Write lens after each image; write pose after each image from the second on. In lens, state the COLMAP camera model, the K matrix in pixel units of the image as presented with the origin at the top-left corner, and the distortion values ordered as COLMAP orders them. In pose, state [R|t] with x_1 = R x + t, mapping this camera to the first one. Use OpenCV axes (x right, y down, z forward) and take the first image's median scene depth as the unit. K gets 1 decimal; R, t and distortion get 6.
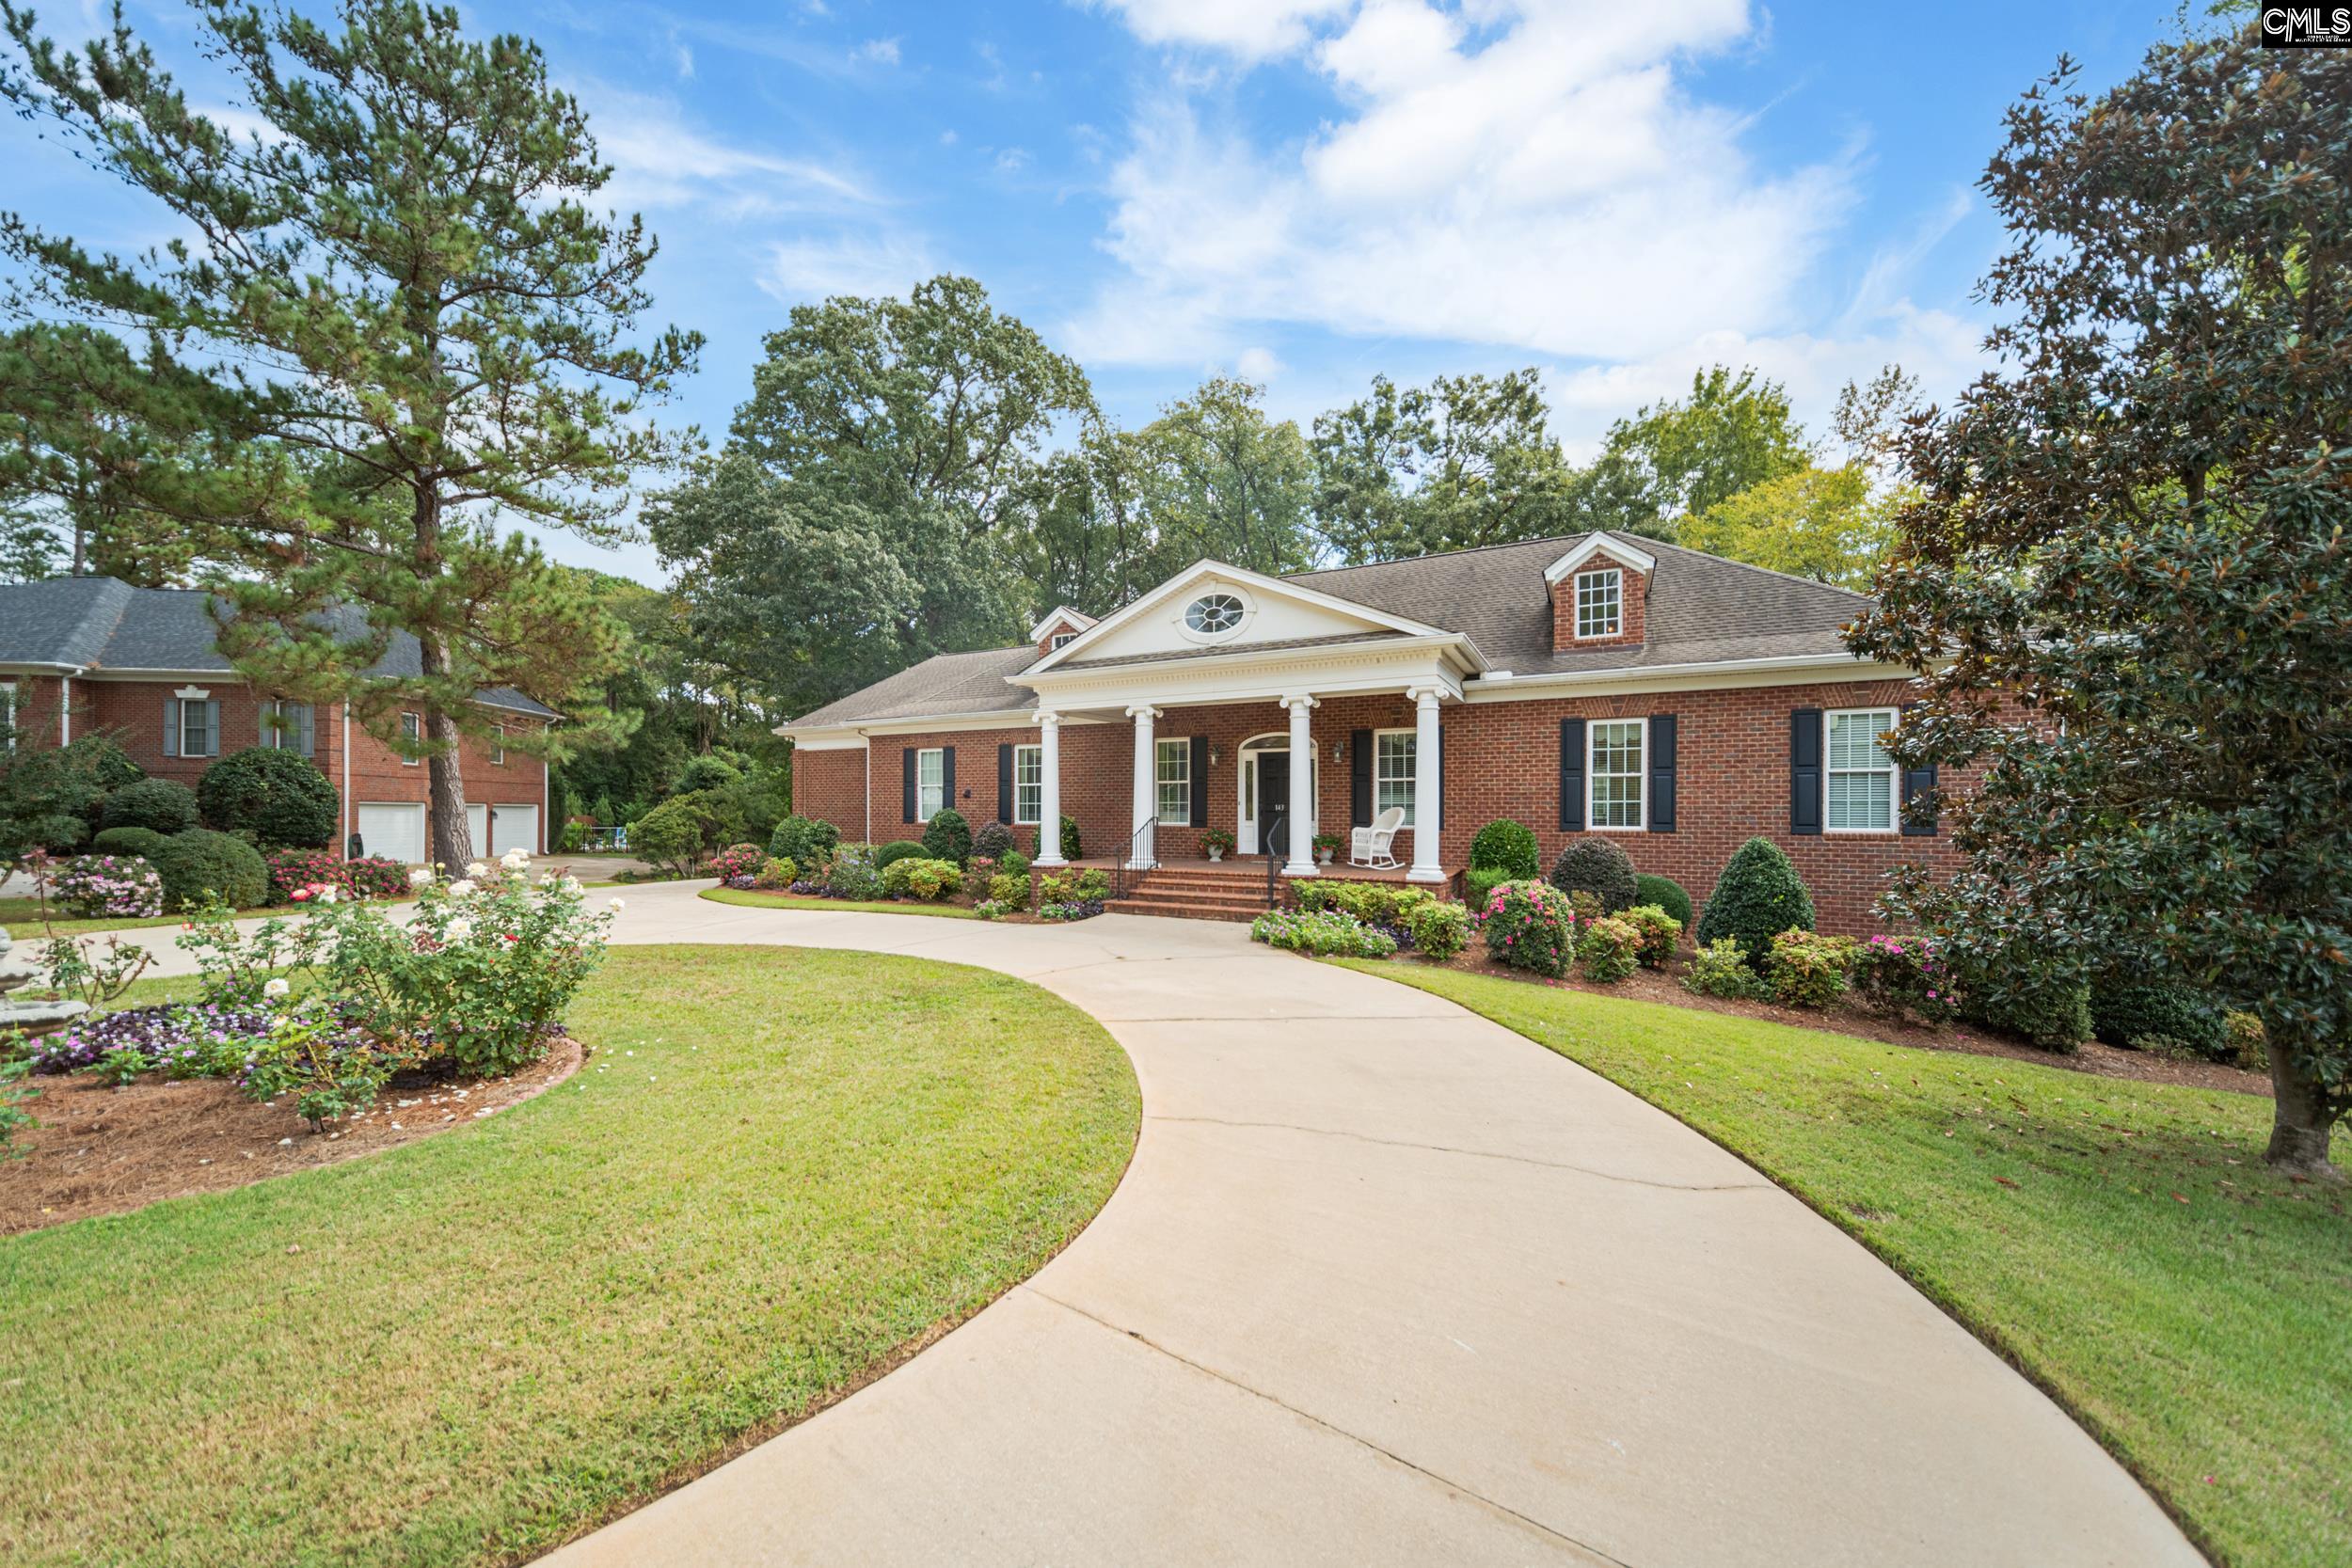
lens RADIAL K [[835.8, 0, 1159.7], [0, 835.8, 795.4], [0, 0, 1]] dist [-0.001323, -0.000483]
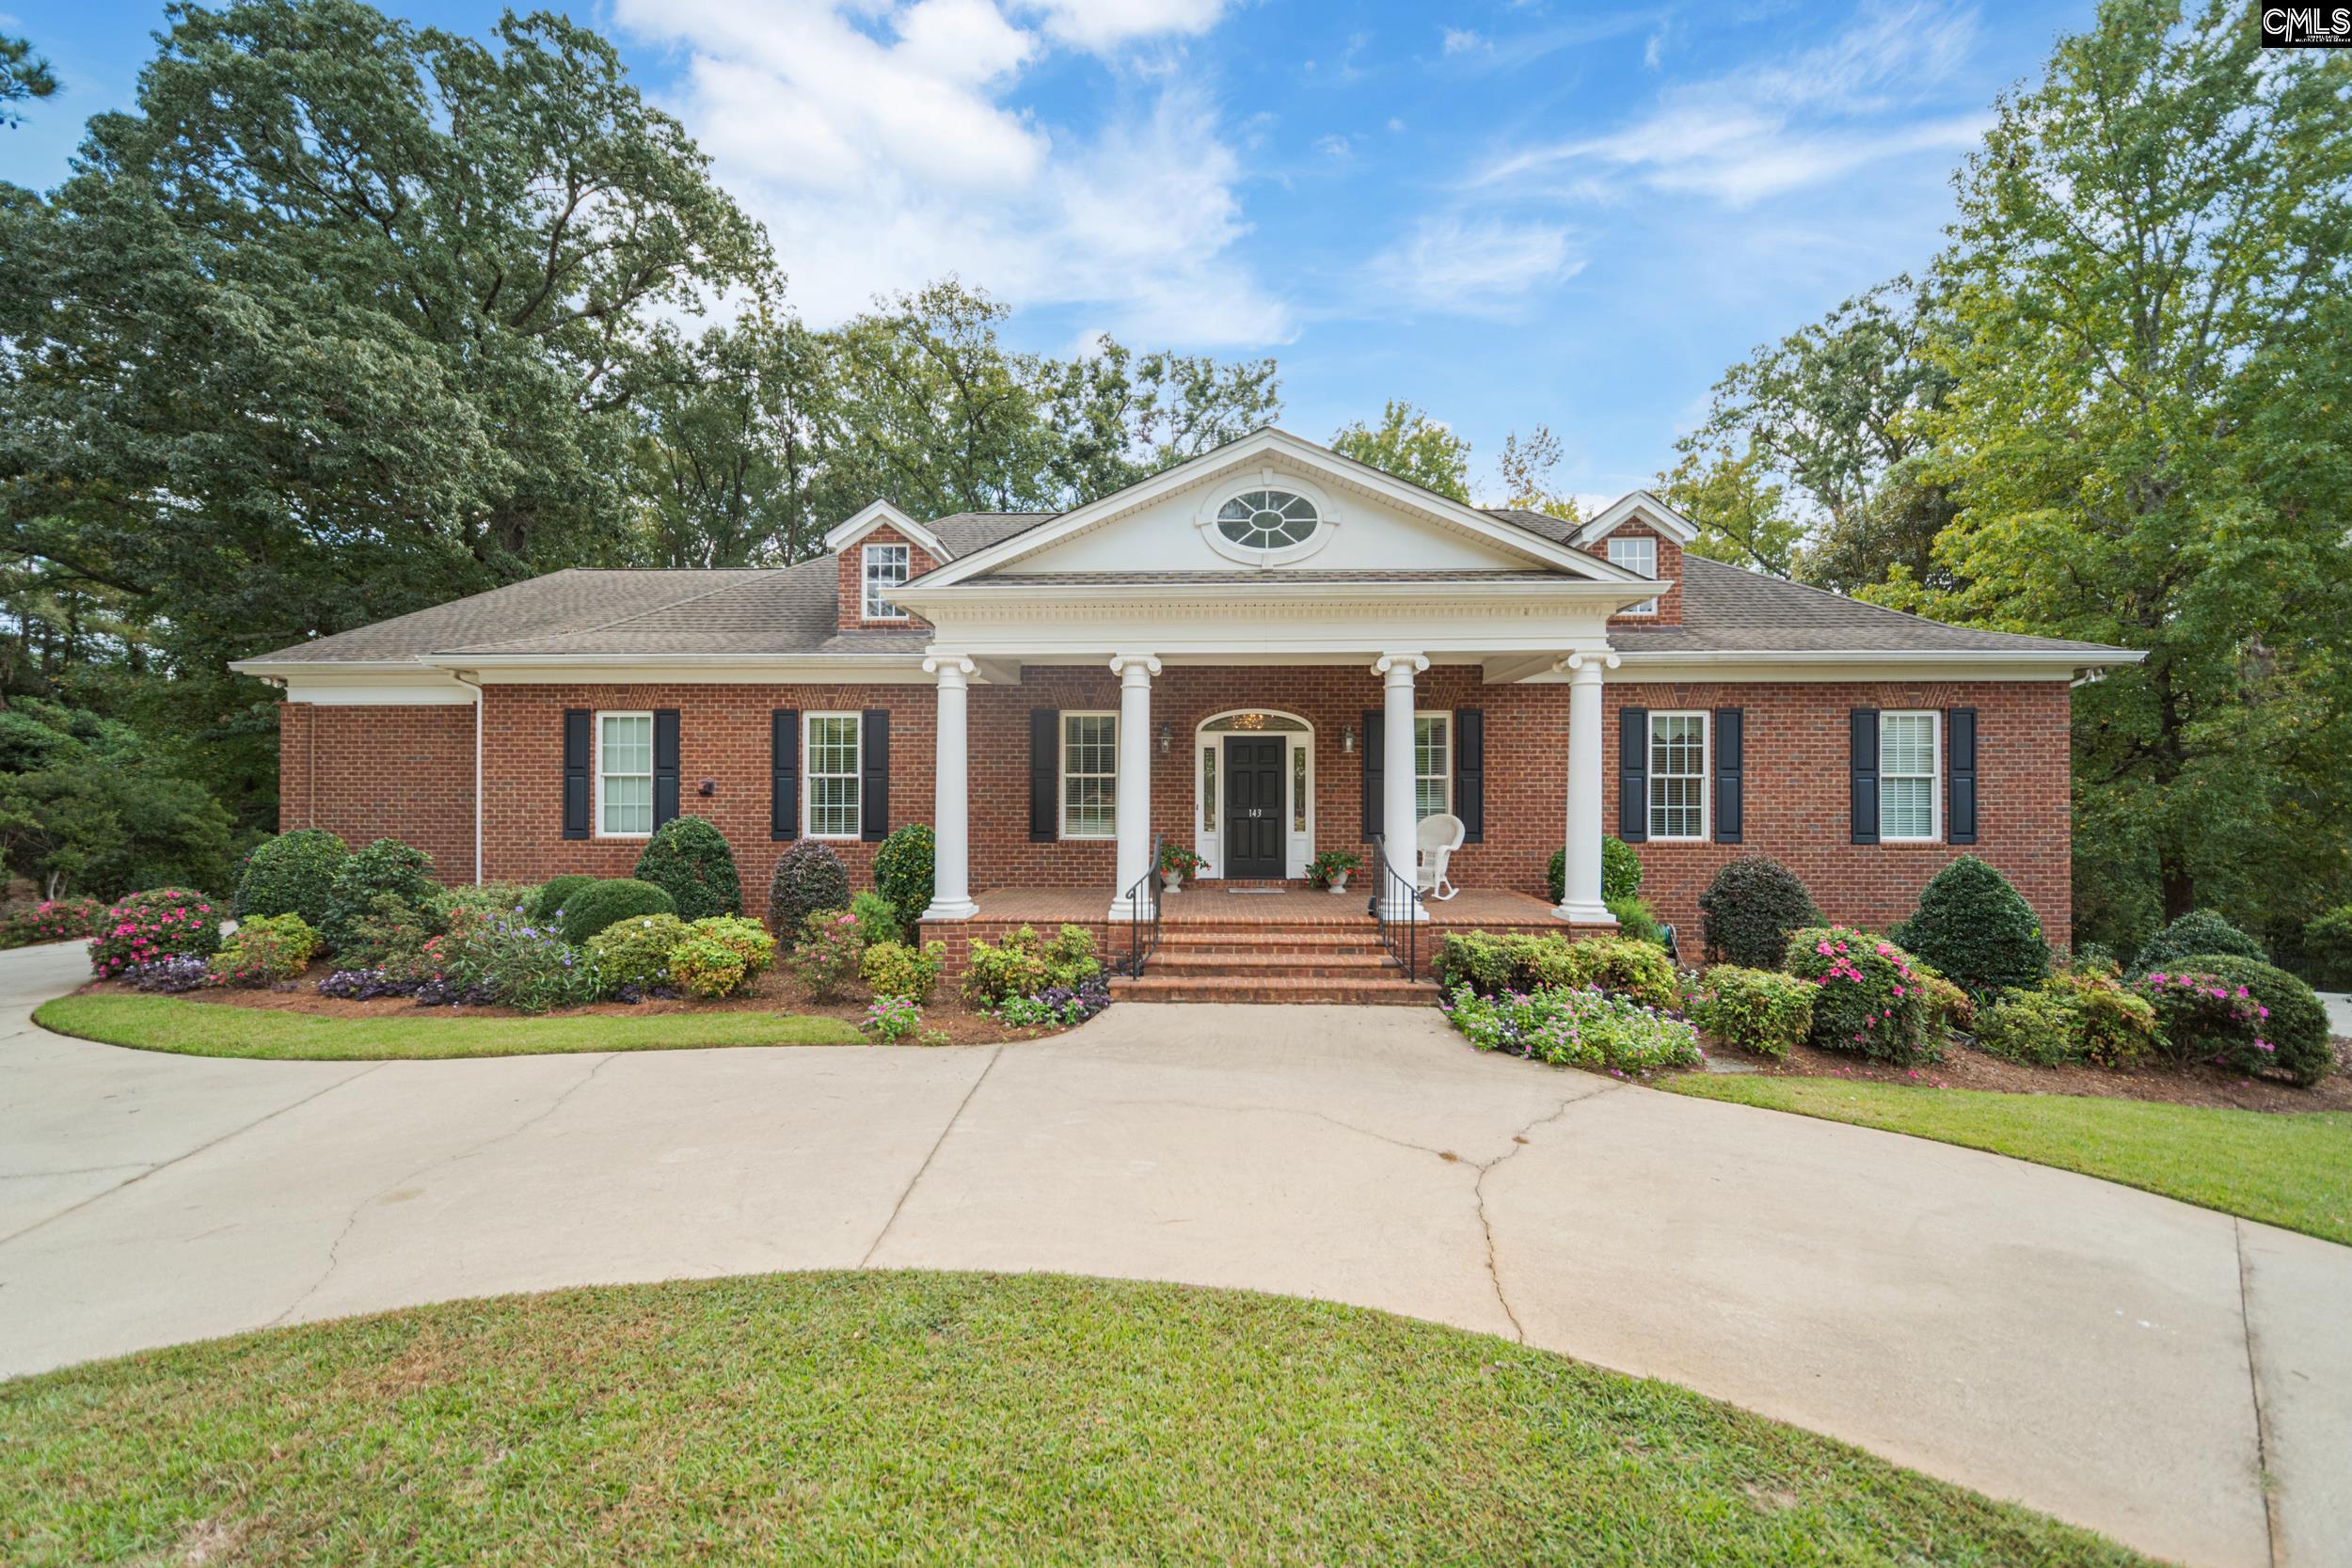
lens RADIAL K [[835.8, 0, 1176.8], [0, 835.8, 779.0], [0, 0, 1]] dist [-0.001323, -0.000483]
pose [[0.892831, 0.008460, 0.450313, -0.240931], [-0.007561, 0.999964, -0.003795, -0.011731], [-0.450329, -0.000016, 0.892863, 0.381896]]
